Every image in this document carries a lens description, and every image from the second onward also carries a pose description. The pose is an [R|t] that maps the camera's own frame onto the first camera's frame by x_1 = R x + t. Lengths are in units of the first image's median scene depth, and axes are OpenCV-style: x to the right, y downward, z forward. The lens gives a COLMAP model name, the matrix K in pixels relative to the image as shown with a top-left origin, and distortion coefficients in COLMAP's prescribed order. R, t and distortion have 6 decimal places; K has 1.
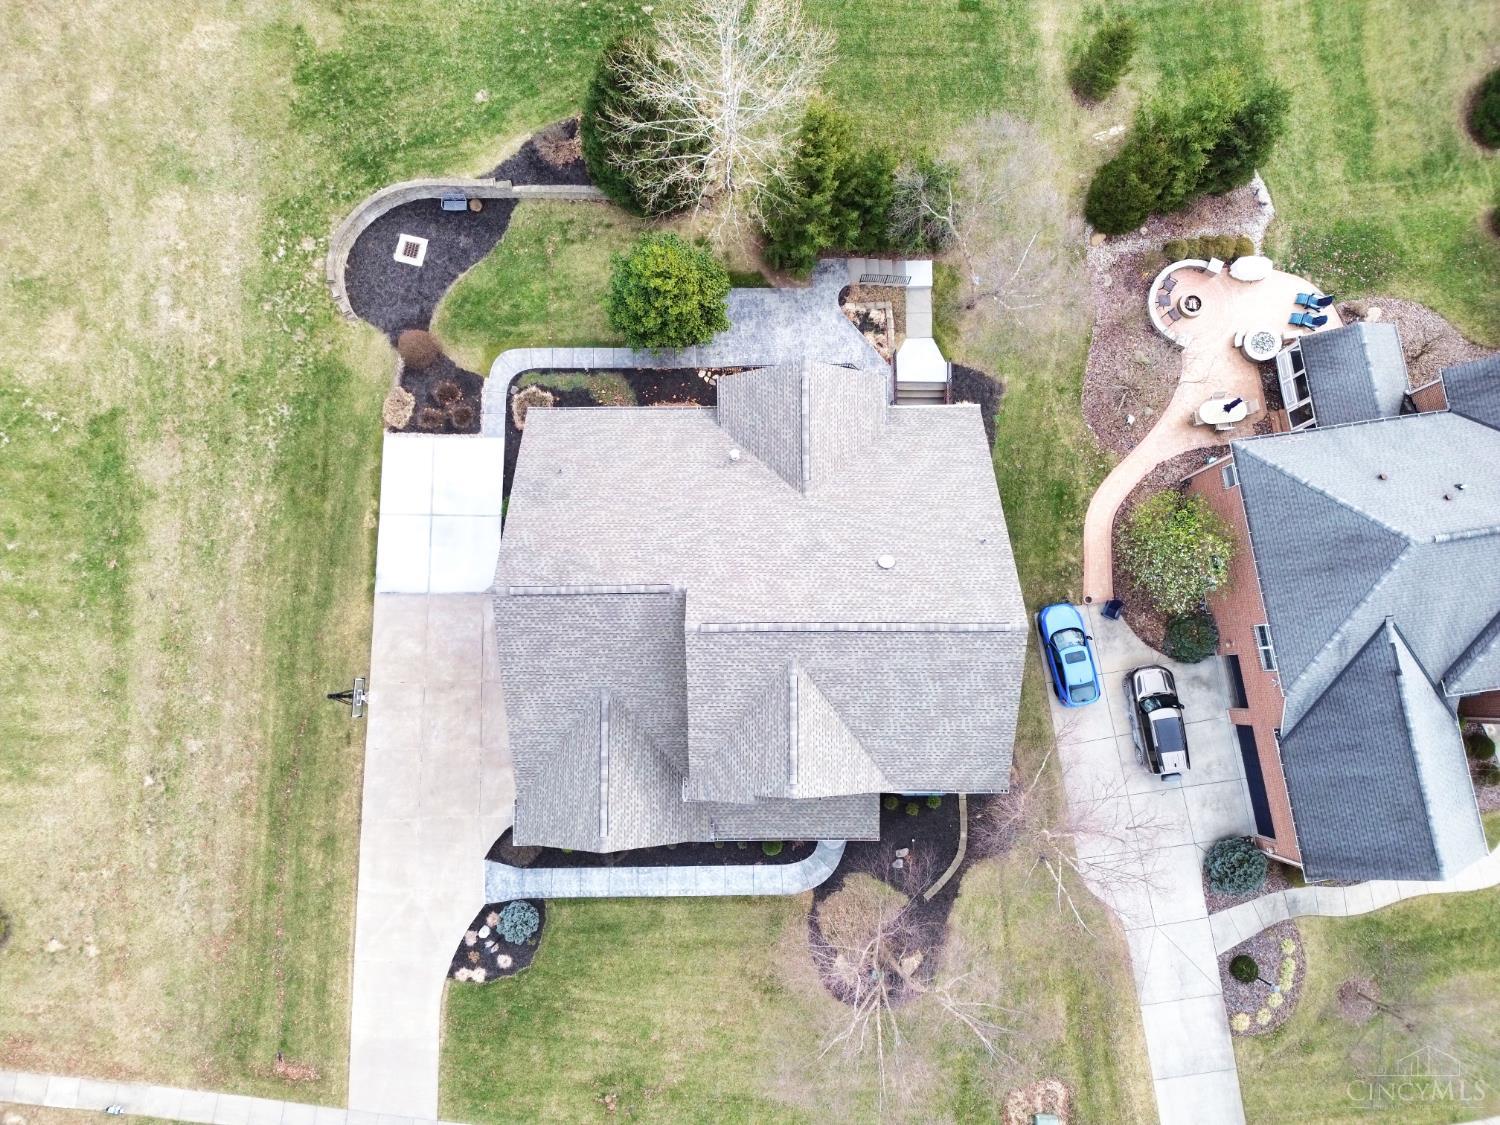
lens RADIAL K [[1043.0, 0, 750.0], [0, 1043.0, 562.5], [0, 0, 1]] dist [0.064219, -0.060309]
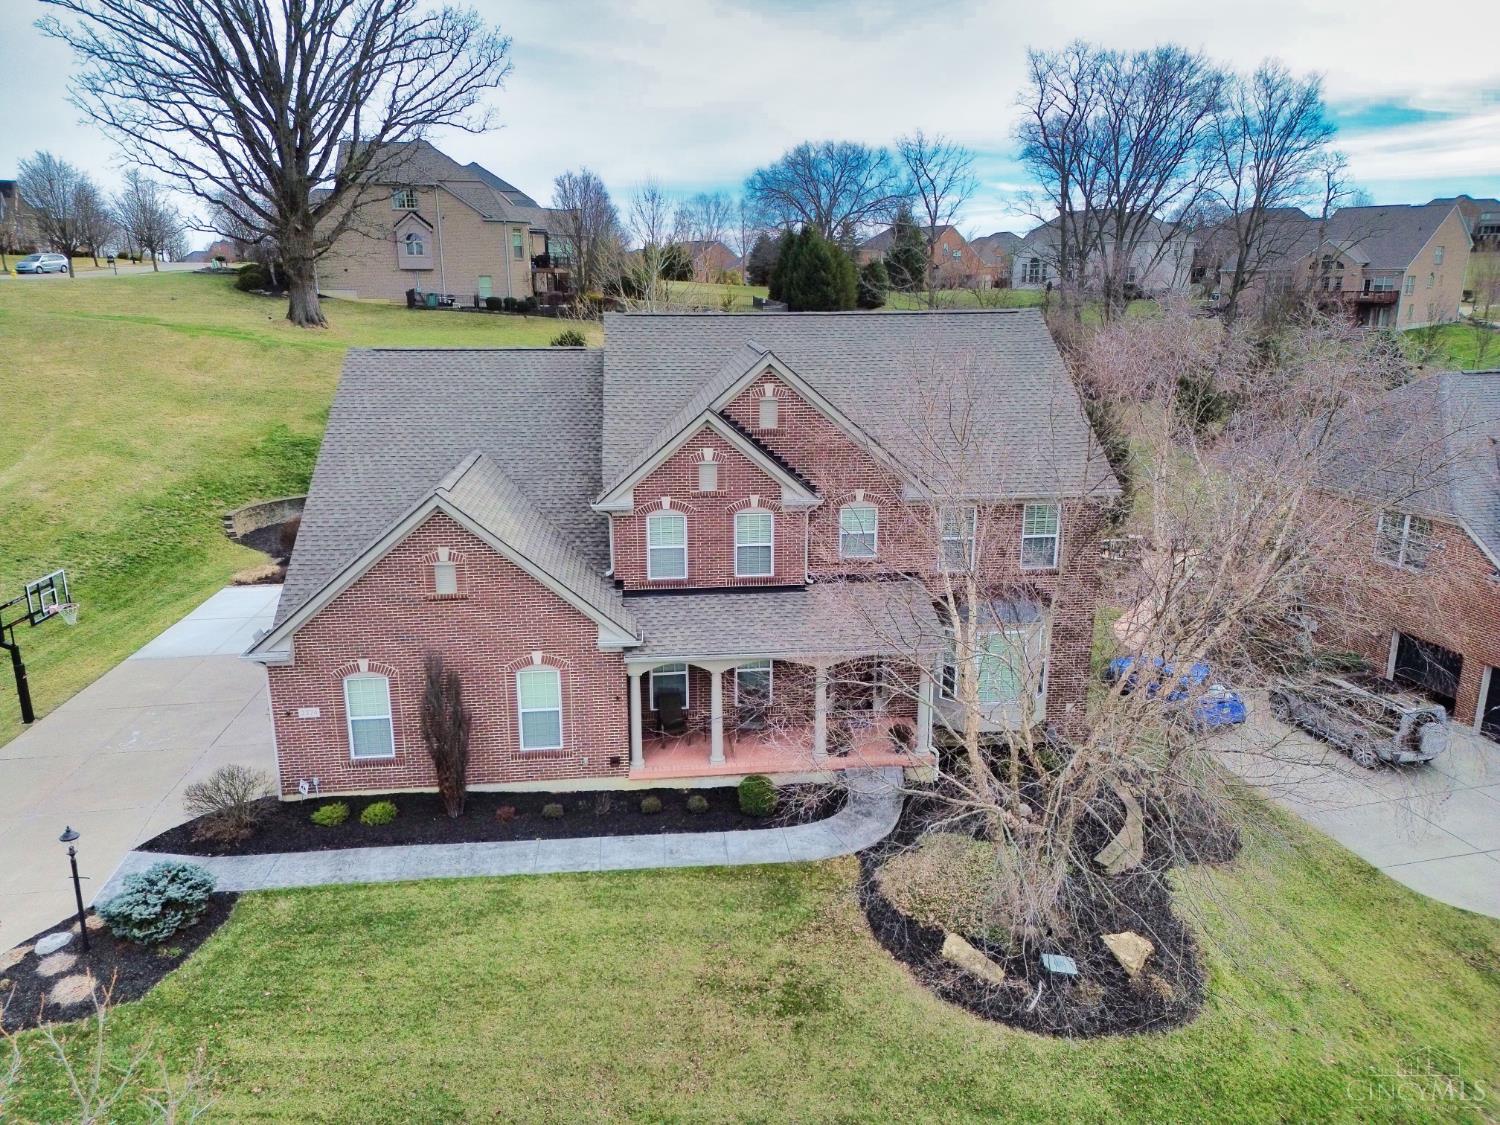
lens RADIAL K [[1043.0, 0, 750.0], [0, 1043.0, 562.5], [0, 0, 1]] dist [0.064219, -0.060309]
pose [[0.995257, -0.025660, 0.093839, -0.025060], [0.096642, 0.371422, -0.923421, 0.649873], [-0.011159, 0.928109, 0.372140, 0.674660]]
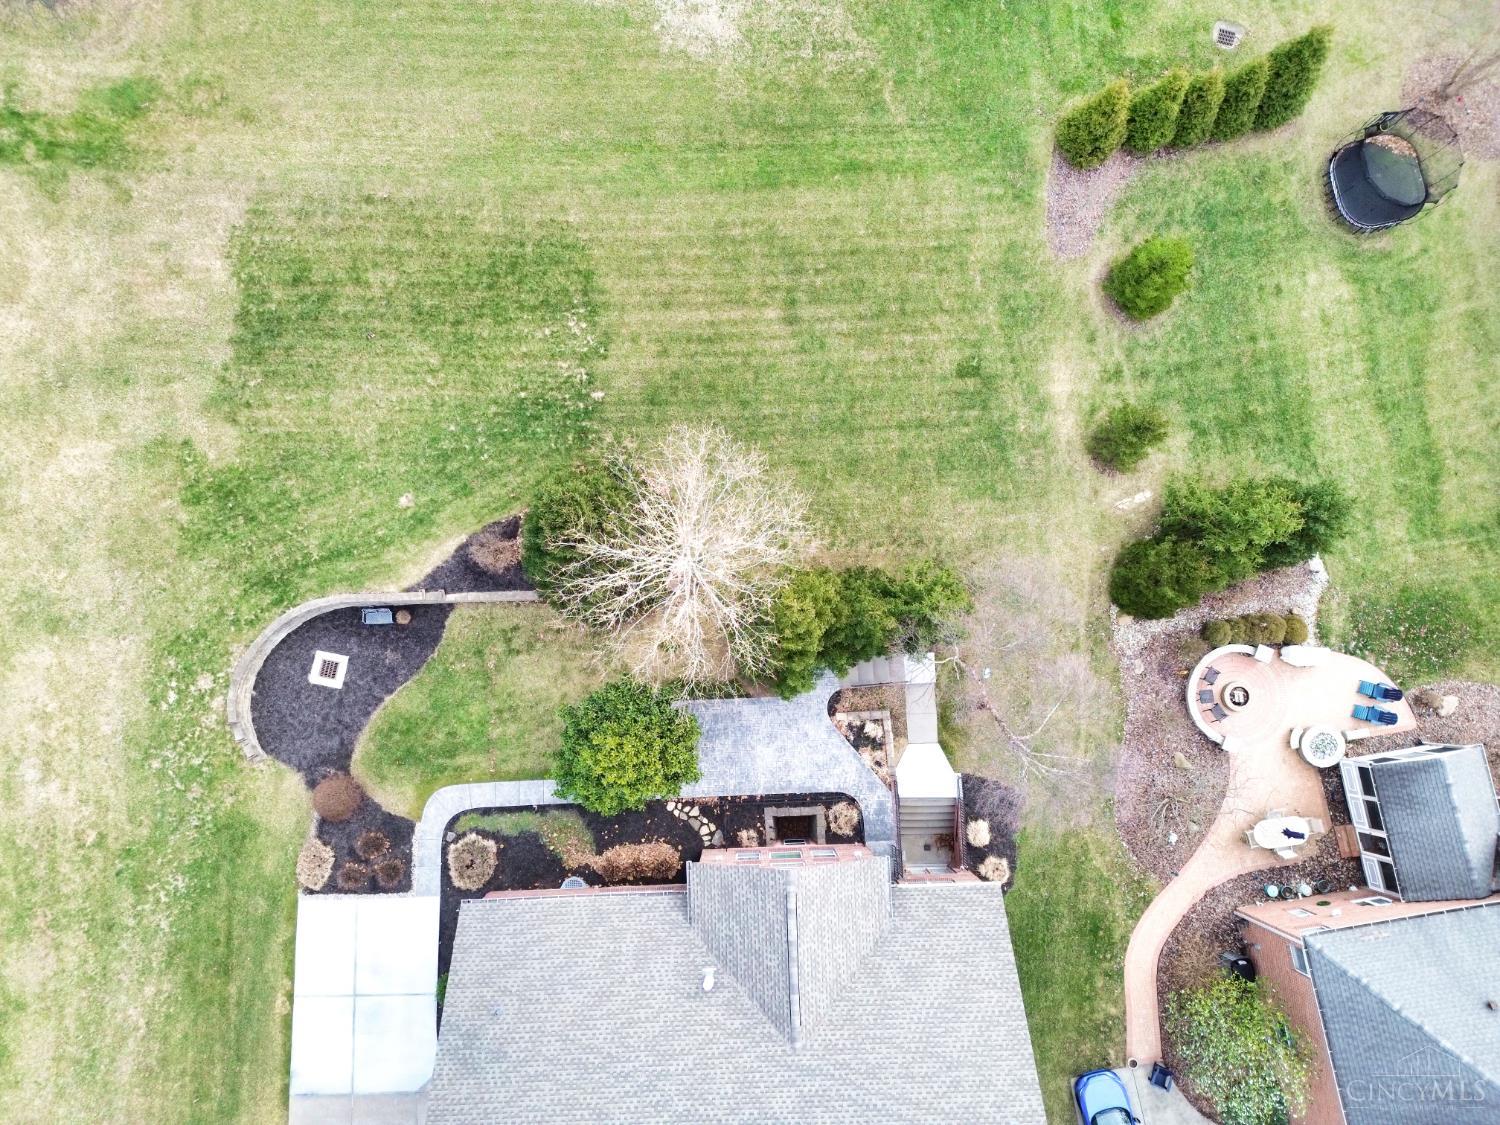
lens RADIAL K [[1043.0, 0, 750.0], [0, 1043.0, 562.5], [0, 0, 1]] dist [0.064219, -0.060309]
pose [[0.999621, -0.027506, 0.000727, 0.023520], [0.027509, 0.999614, -0.003828, -0.376779], [-0.000621, 0.003846, 0.999992, 0.143624]]
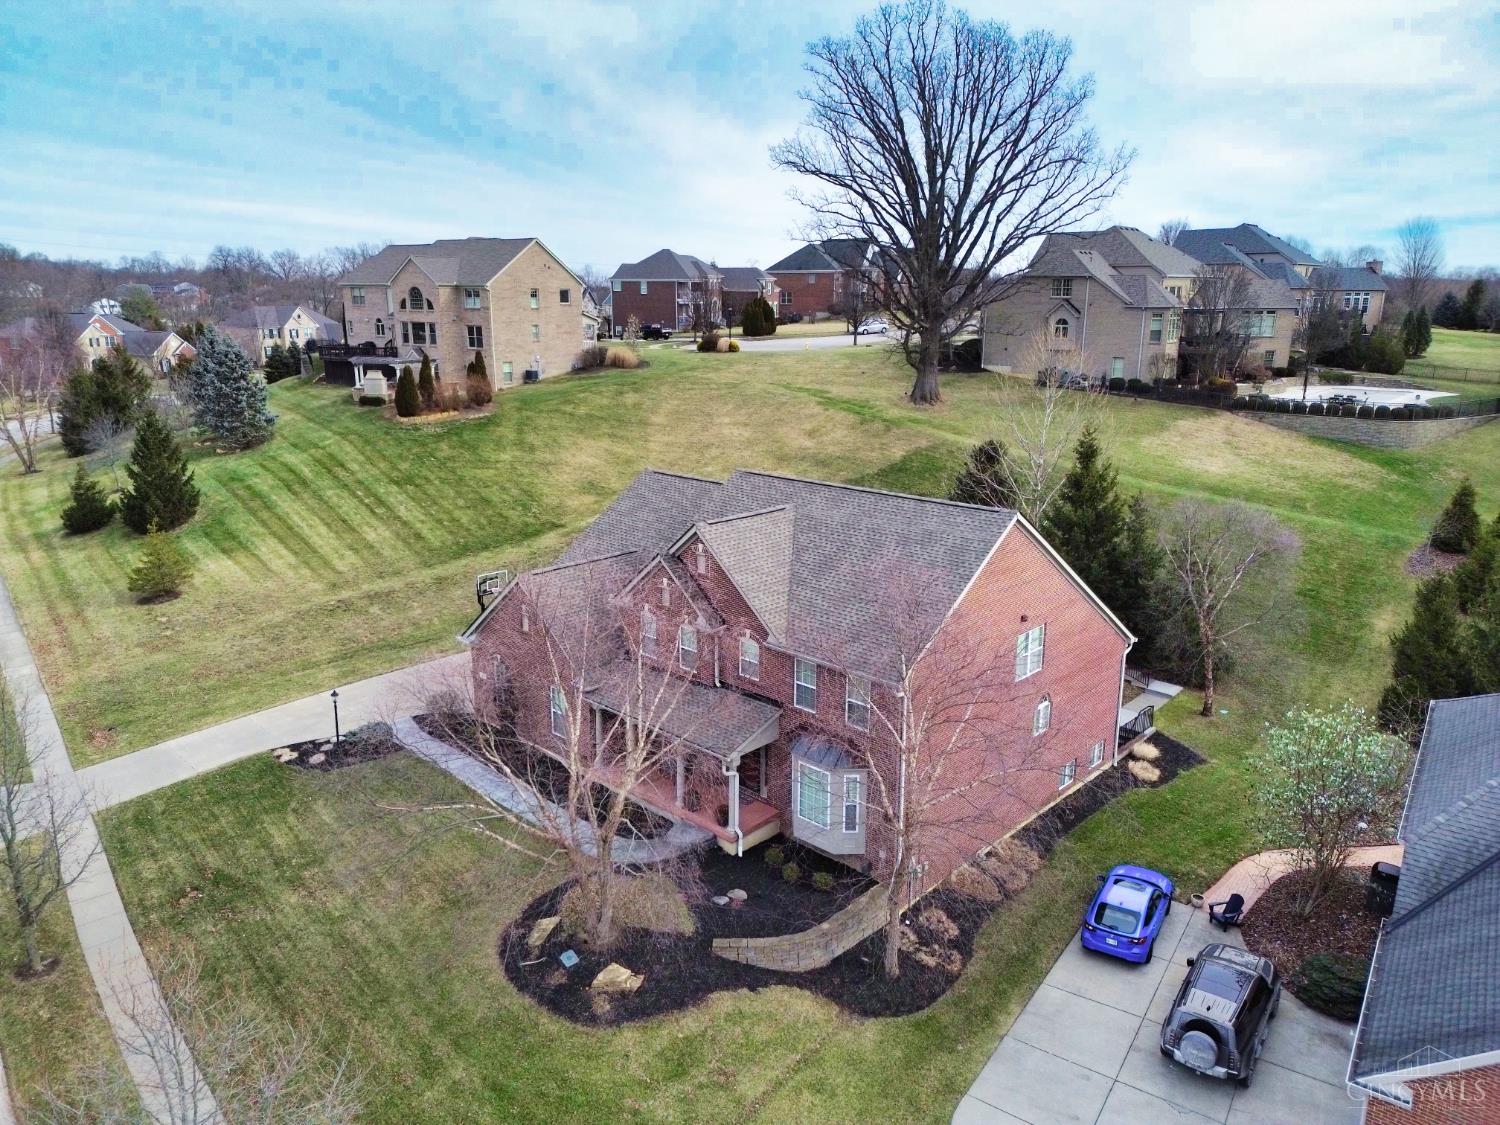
lens RADIAL K [[1043.0, 0, 750.0], [0, 1043.0, 562.5], [0, 0, 1]] dist [0.064219, -0.060309]
pose [[0.723748, 0.176902, -0.667004, 0.531601], [-0.685490, 0.295413, -0.665458, 0.621086], [0.079321, 0.938849, 0.335069, 0.554907]]
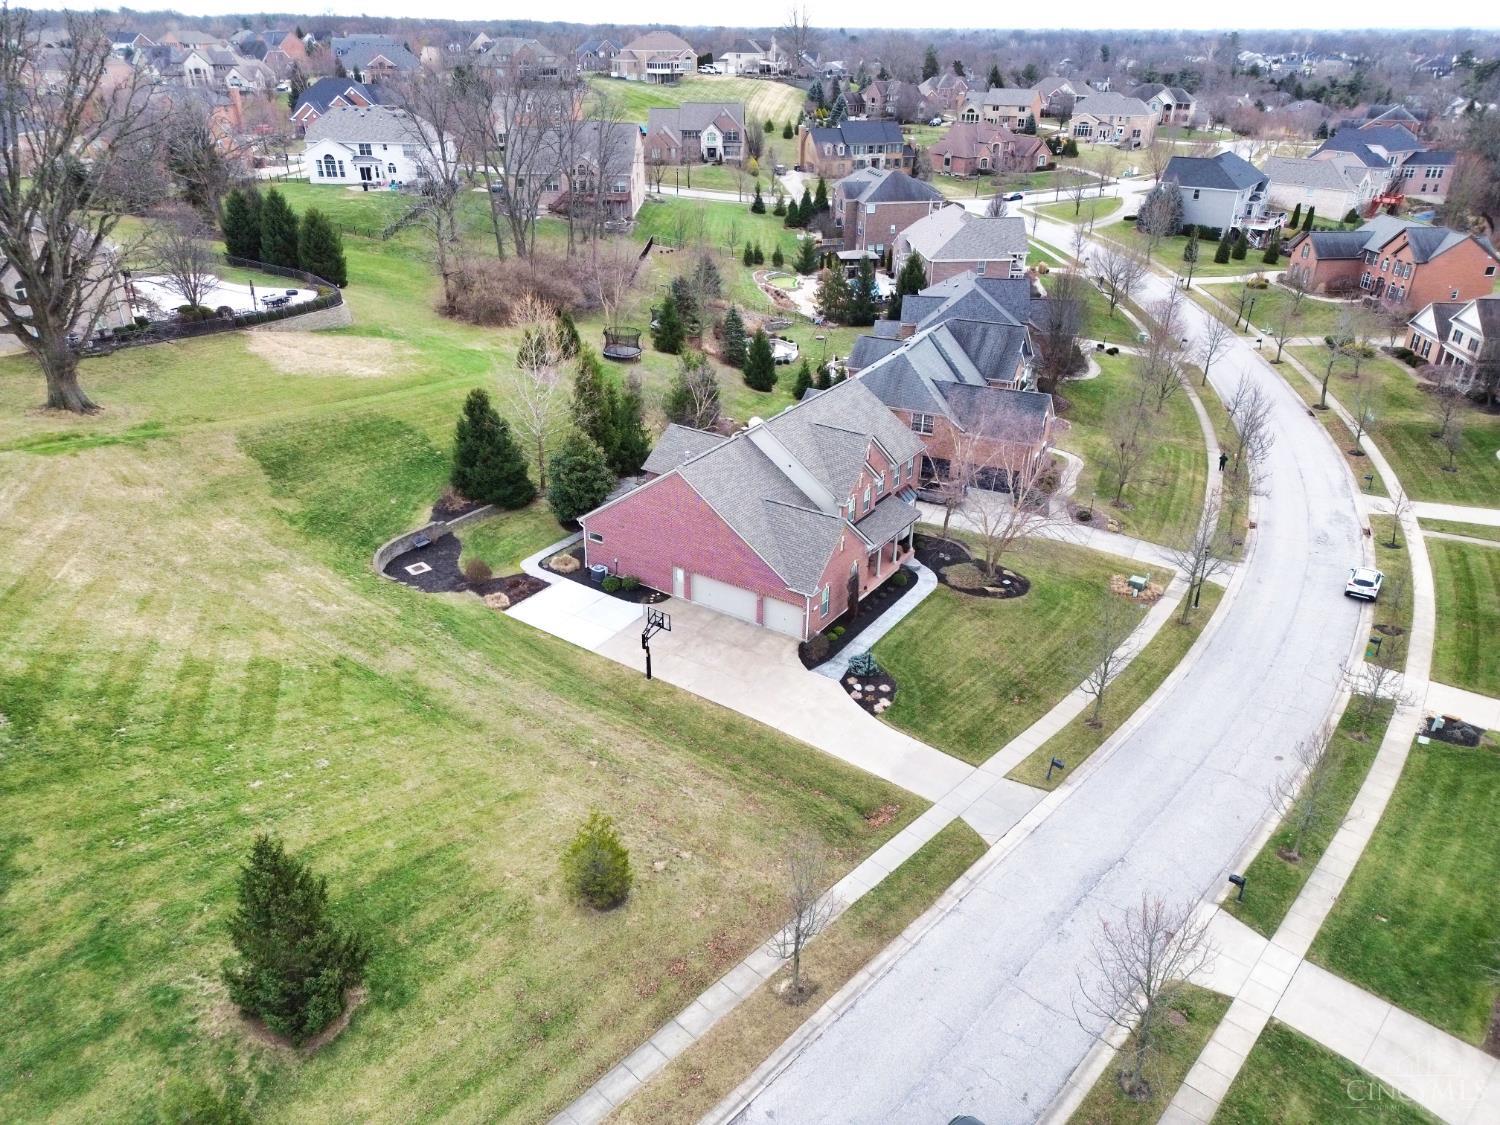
lens RADIAL K [[1043.0, 0, 750.0], [0, 1043.0, 562.5], [0, 0, 1]] dist [0.064219, -0.060309]
pose [[0.558259, -0.372373, 0.741408, -1.135572], [0.822626, 0.364607, -0.436290, 0.697080], [-0.107860, 0.853464, 0.509868, 0.226108]]
